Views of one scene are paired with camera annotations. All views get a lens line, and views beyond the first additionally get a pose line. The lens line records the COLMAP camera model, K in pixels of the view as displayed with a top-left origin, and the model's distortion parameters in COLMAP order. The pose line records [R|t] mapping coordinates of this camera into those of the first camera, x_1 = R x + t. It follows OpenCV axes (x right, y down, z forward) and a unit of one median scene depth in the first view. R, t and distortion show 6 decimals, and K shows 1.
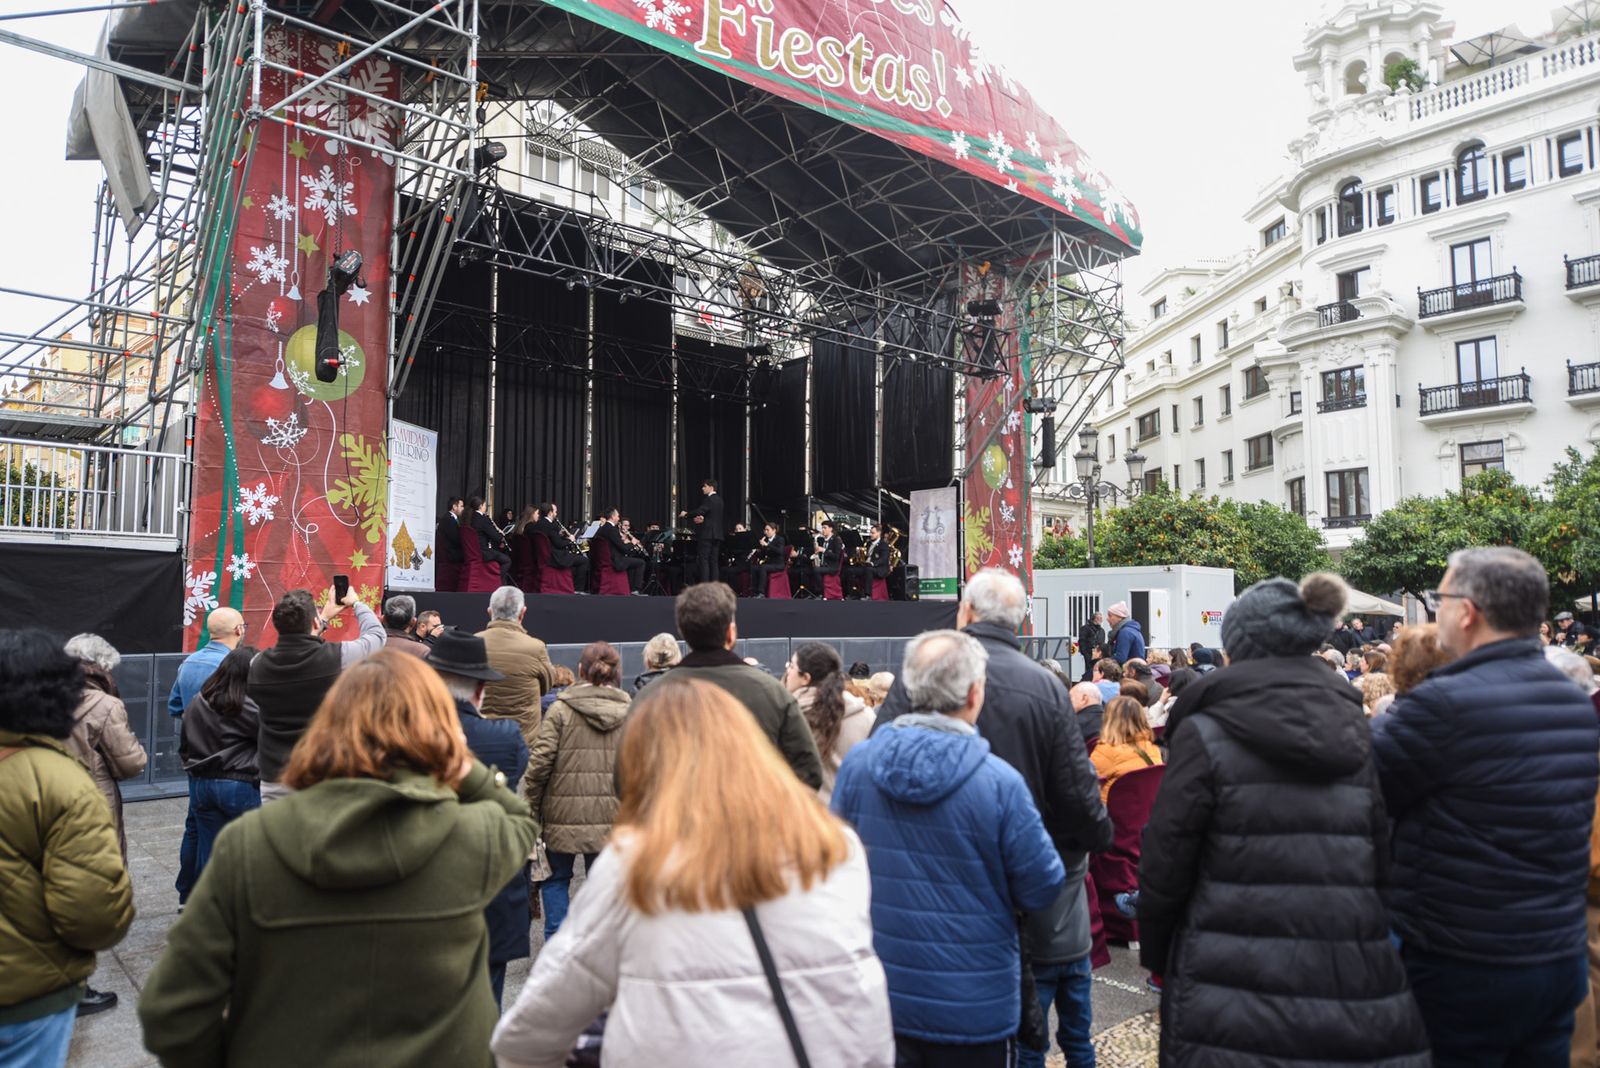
lens RADIAL K [[1049.1, 0, 792.2], [0, 1049.1, 539.6], [0, 0, 1]] dist [-0.006567, 0.002585]
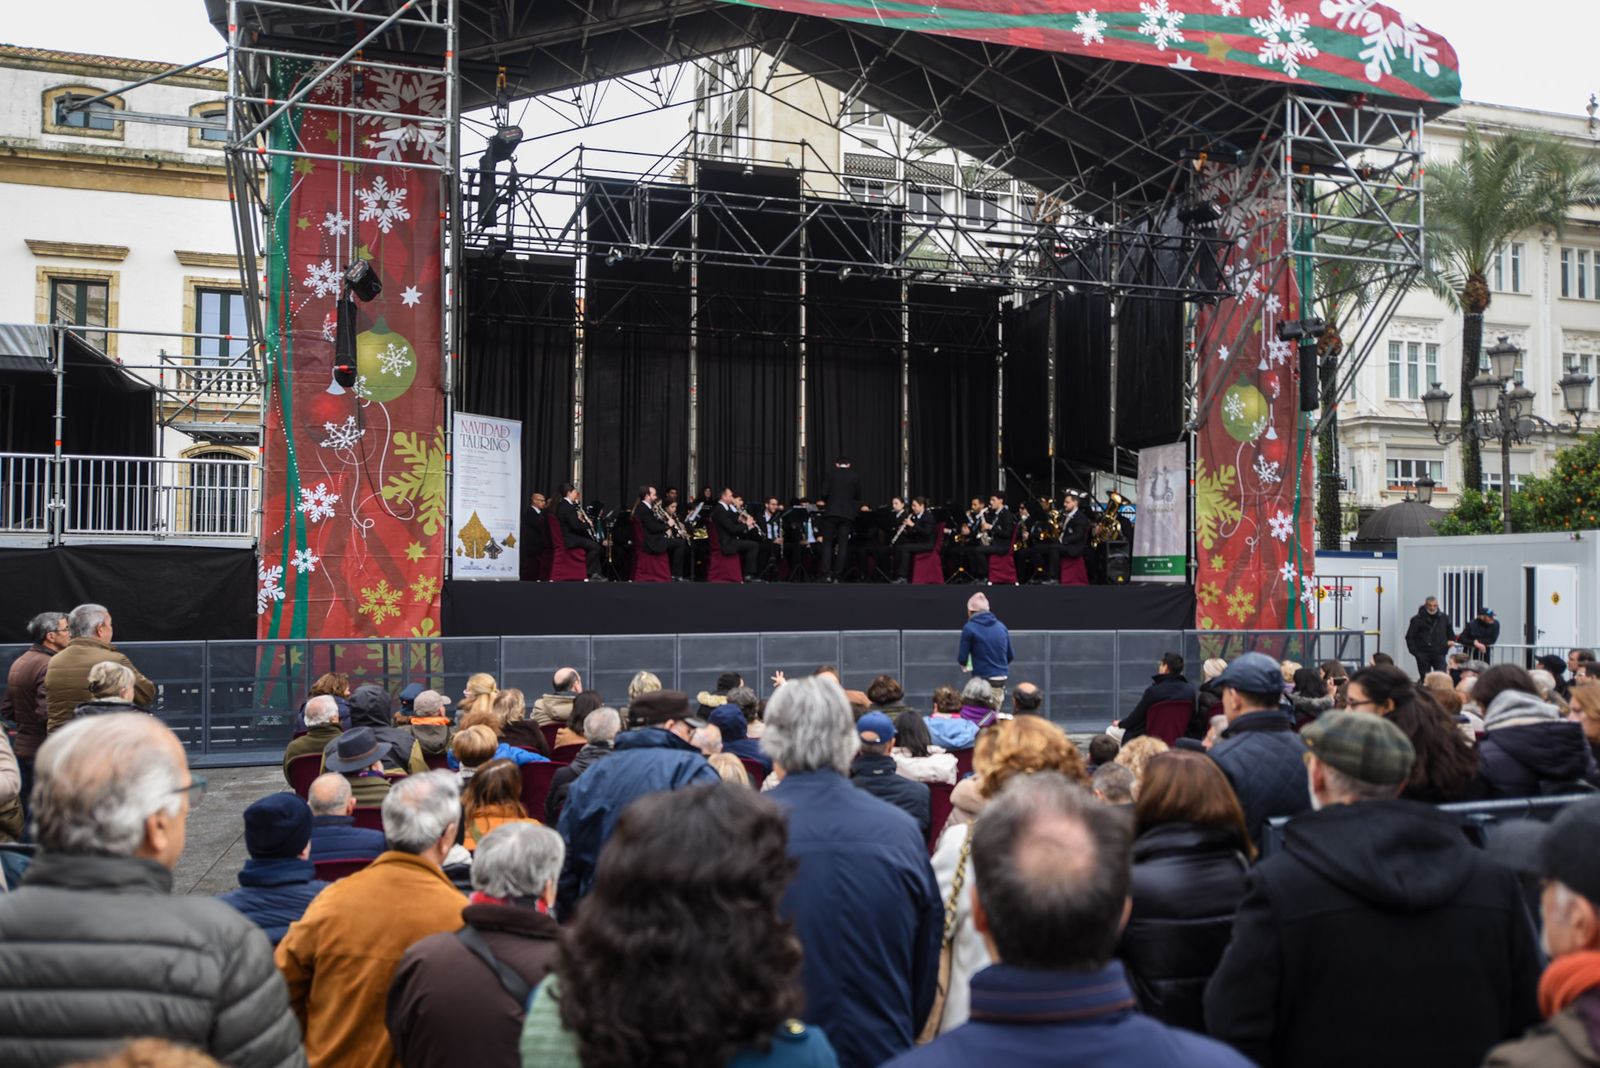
lens RADIAL K [[1120.3, 0, 792.8], [0, 1120.3, 541.0], [0, 0, 1]] dist [-0.009316, -0.001818]
pose [[0.901065, -0.009283, -0.433585, 0.273910], [0.027074, 0.999025, 0.034876, -0.013522], [0.432838, -0.043165, 0.900437, 0.104480]]
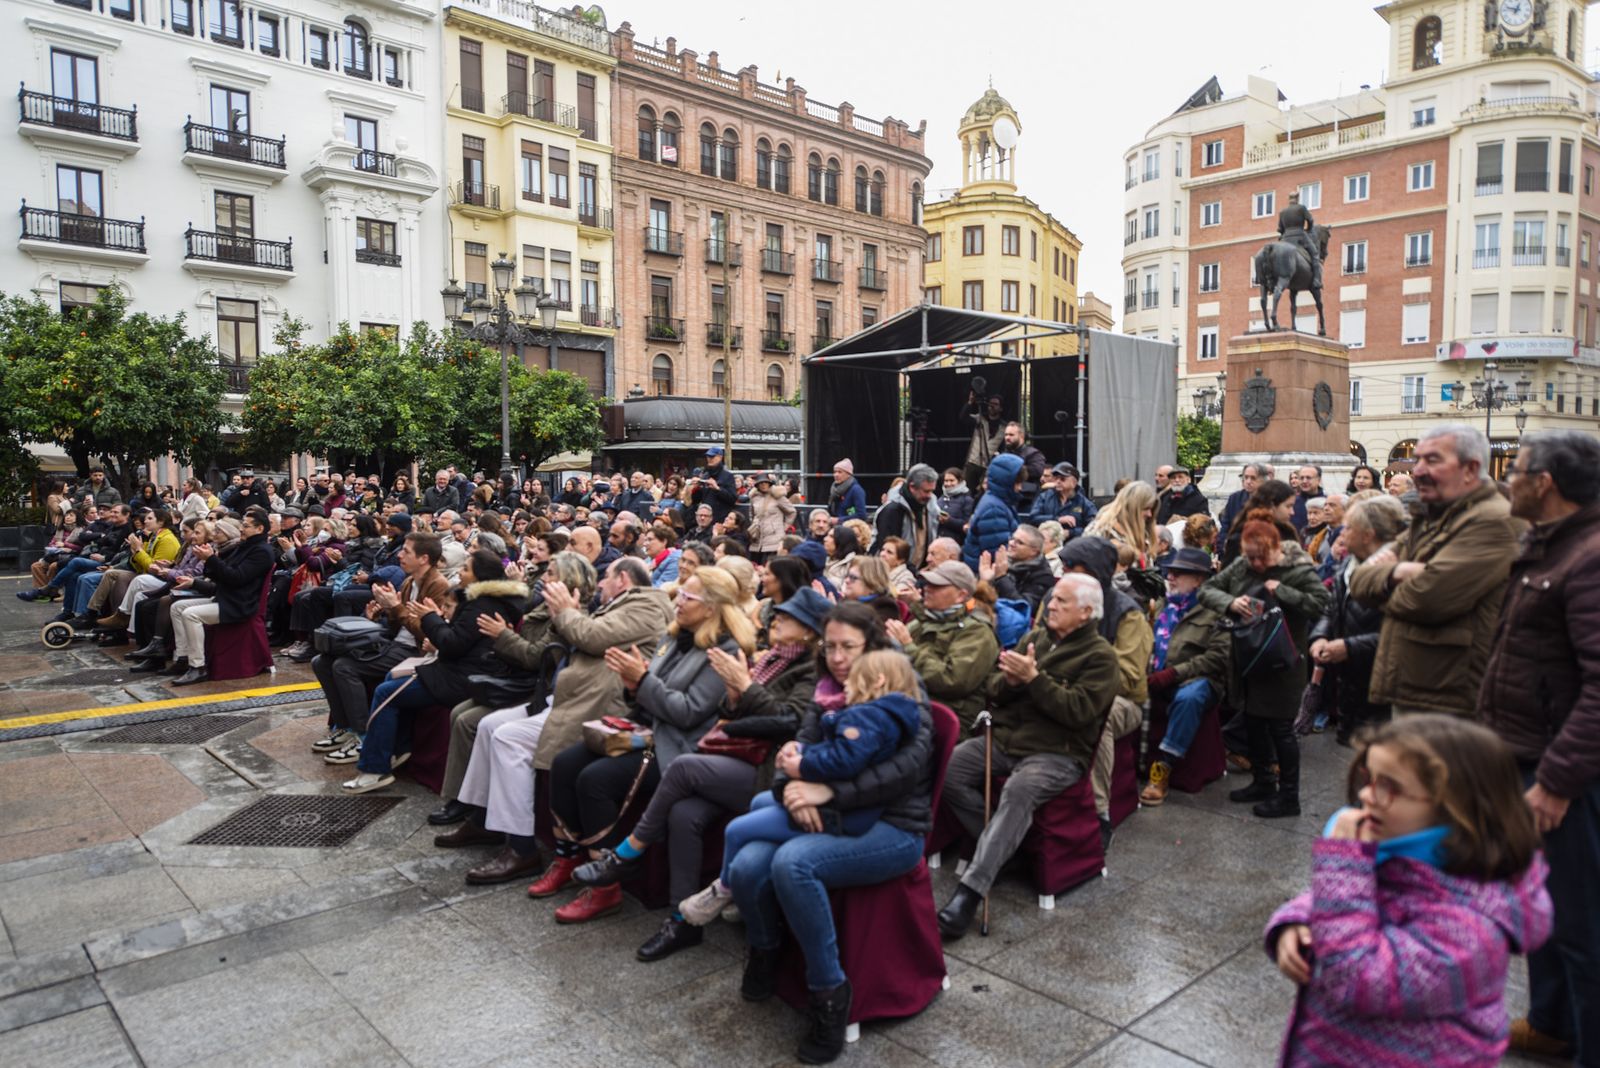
lens RADIAL K [[1049.1, 0, 791.7], [0, 1049.1, 536.7], [0, 0, 1]] dist [-0.006567, 0.002585]
pose [[-0.044521, -0.055041, 0.997491, -0.599897], [-0.069229, 0.996251, 0.051882, 0.074477], [-0.996607, -0.066746, -0.048164, 0.857048]]
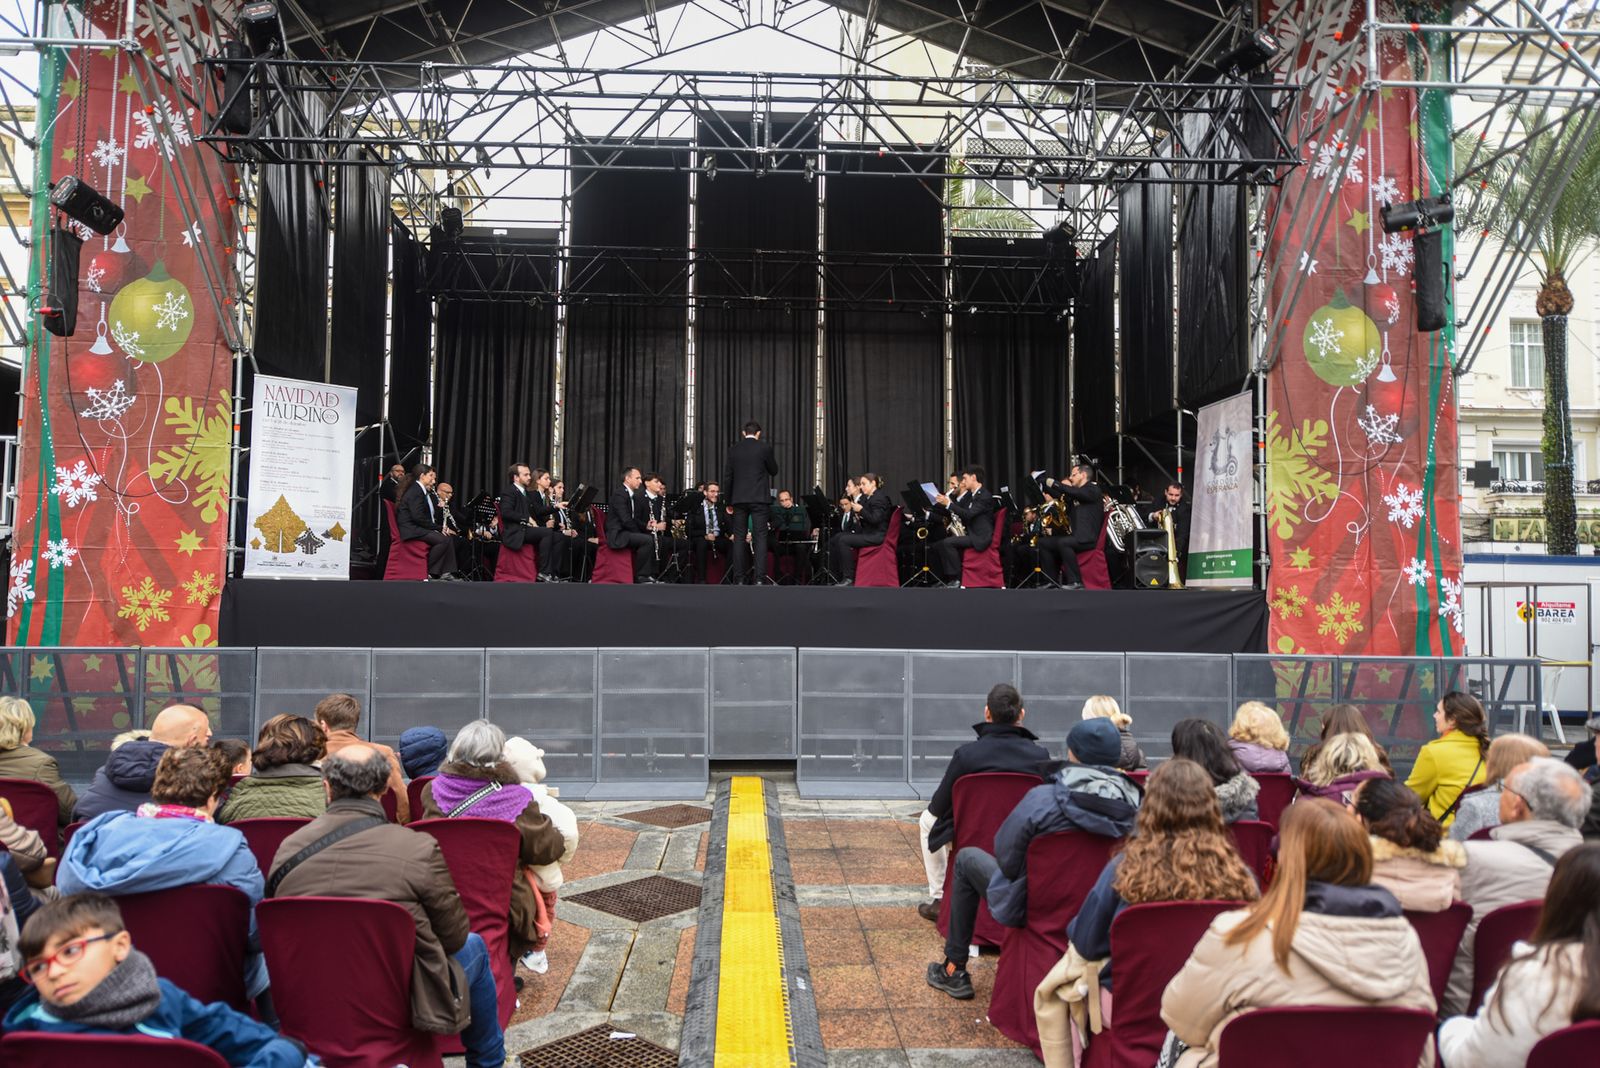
lens RADIAL K [[1049.1, 0, 800.4], [0, 1049.1, 544.8], [0, 0, 1]] dist [-0.006567, 0.002585]
pose [[0.781757, -0.029494, -0.622886, 0.339522], [0.037751, 0.999287, 0.000062, 0.026409], [0.622440, -0.023563, 0.782313, 0.427313]]
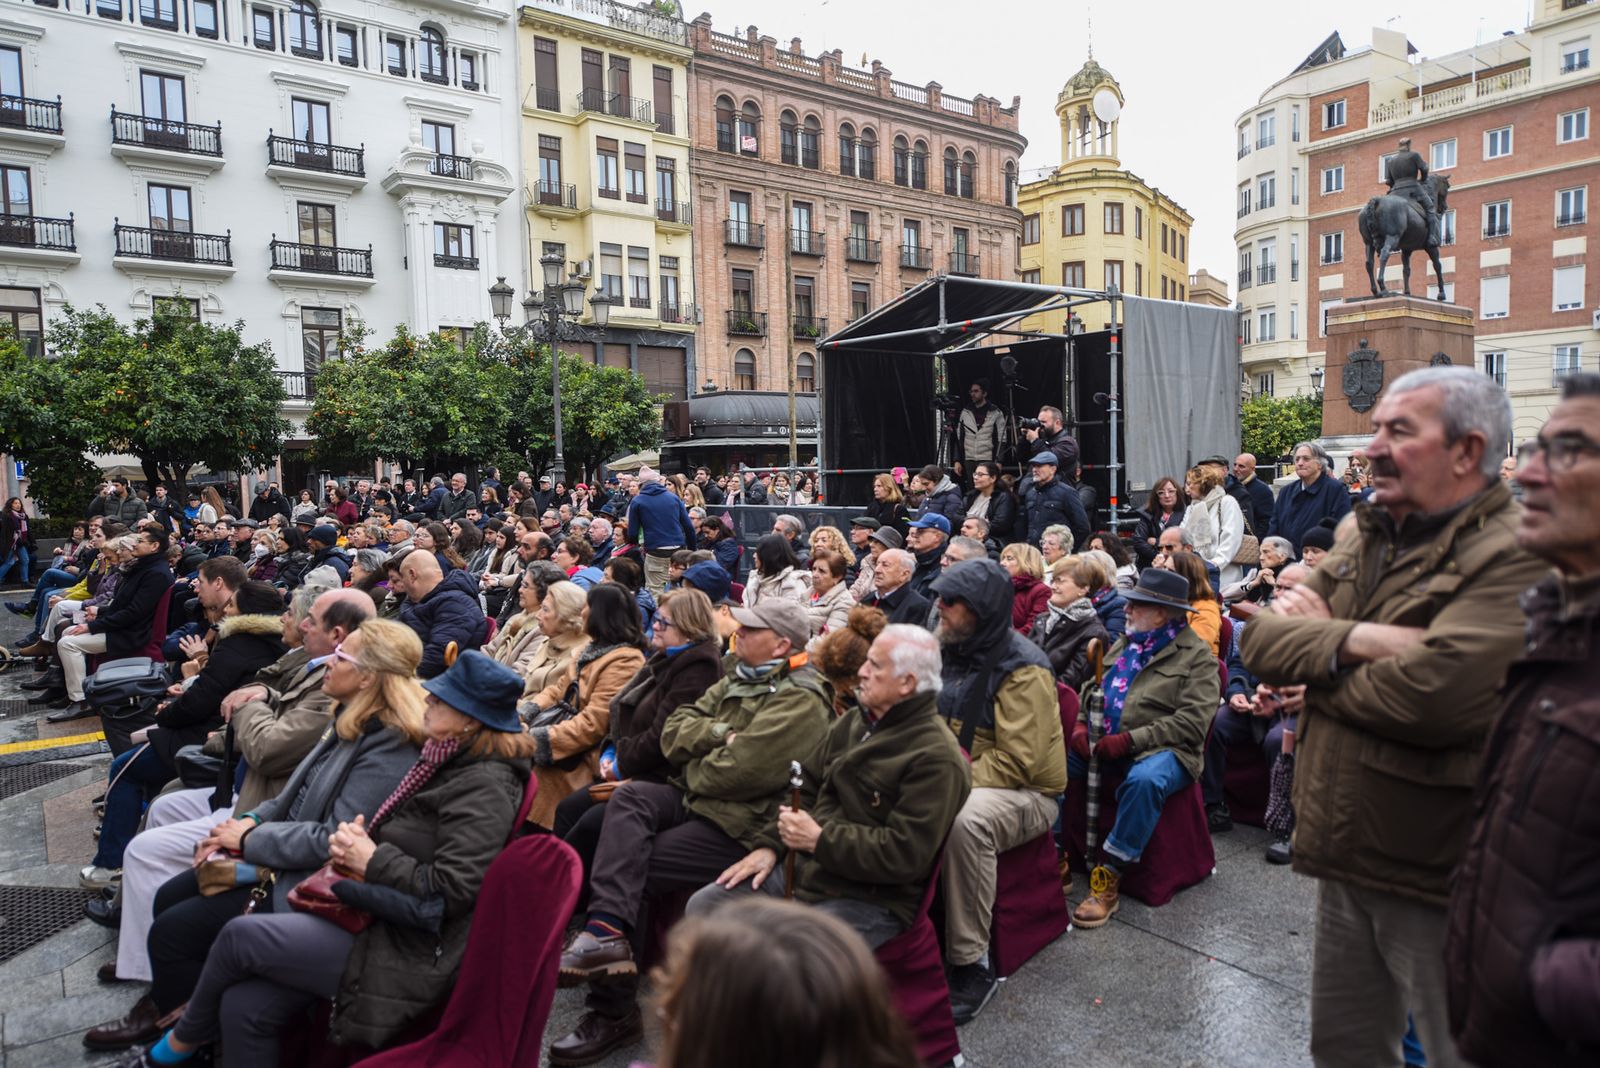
lens RADIAL K [[1049.1, 0, 792.4], [0, 1049.1, 536.4], [0, 0, 1]] dist [-0.006567, 0.002585]
pose [[0.061680, -0.060091, 0.996285, -0.527416], [-0.049280, 0.996785, 0.063172, 0.068334], [-0.996879, -0.052994, 0.058520, 0.790224]]
